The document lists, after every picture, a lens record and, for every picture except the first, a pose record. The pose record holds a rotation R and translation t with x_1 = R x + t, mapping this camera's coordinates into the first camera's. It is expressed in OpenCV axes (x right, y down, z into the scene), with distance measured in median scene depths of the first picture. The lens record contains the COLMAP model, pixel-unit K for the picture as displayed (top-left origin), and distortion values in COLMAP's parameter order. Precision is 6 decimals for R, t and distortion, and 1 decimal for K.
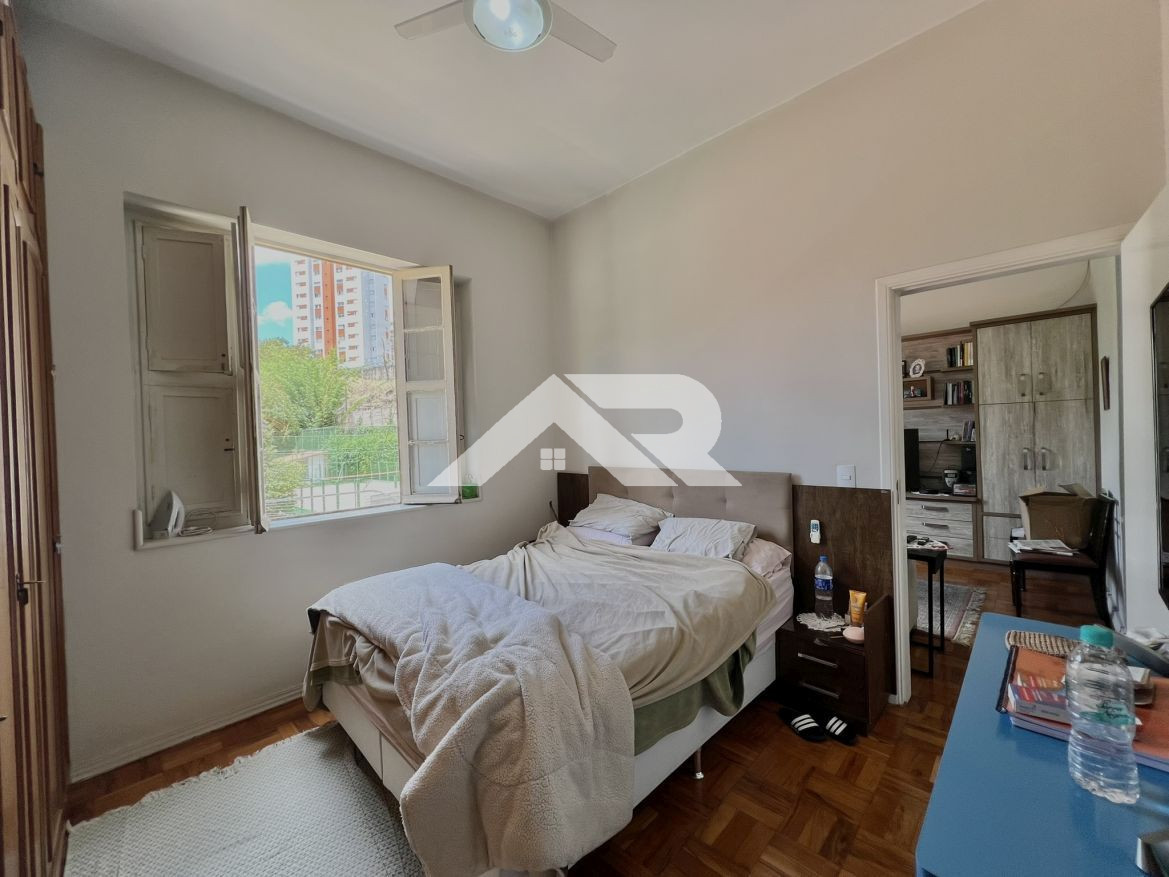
lens RADIAL K [[470.0, 0, 583.6], [0, 470.0, 437.7], [0, 0, 1]] dist [-0.001240, 0.000063]
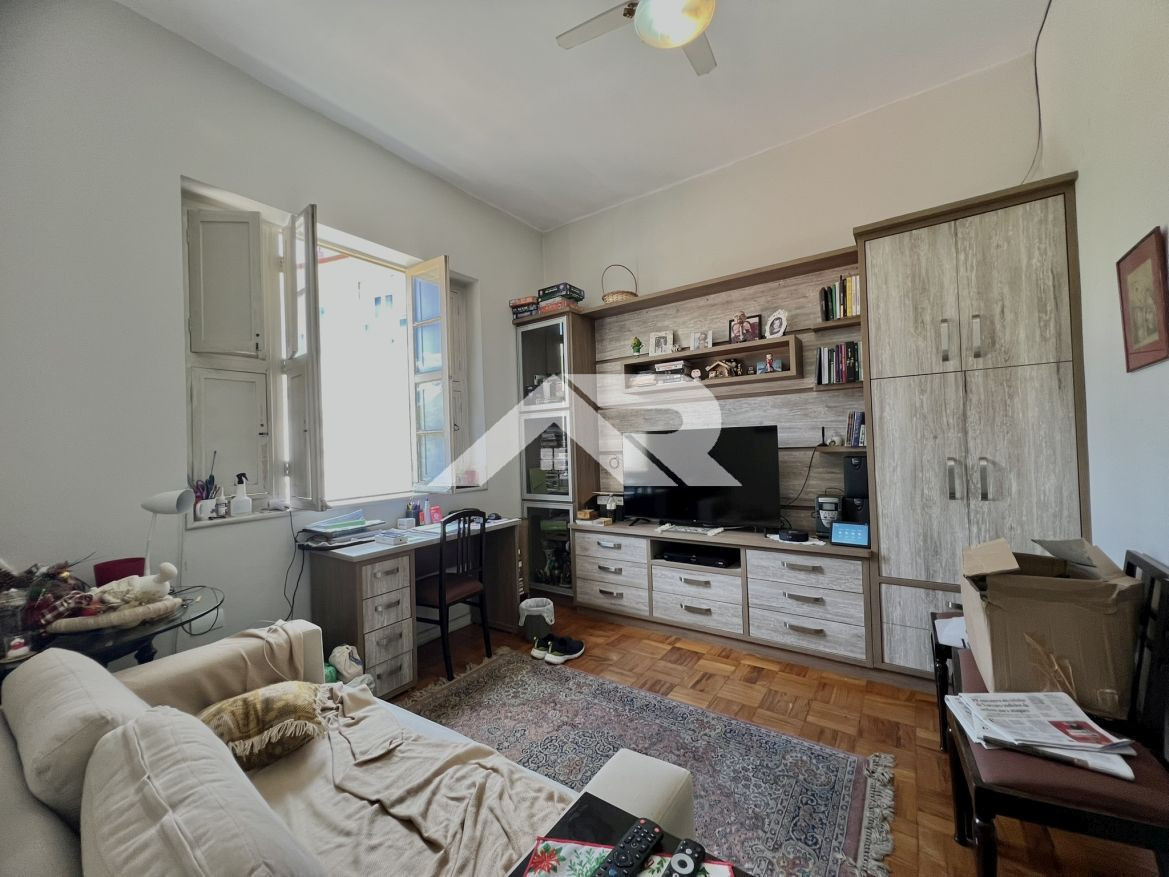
lens RADIAL K [[468.3, 0, 583.0], [0, 468.3, 439.9], [0, 0, 1]] dist [-0.003108, -0.000243]
pose [[0.987746, -0.000131, 0.156071, 0.428971], [0.003373, 0.999784, -0.020506, 0.010331], [-0.156035, 0.020781, 0.987533, 0.520324]]
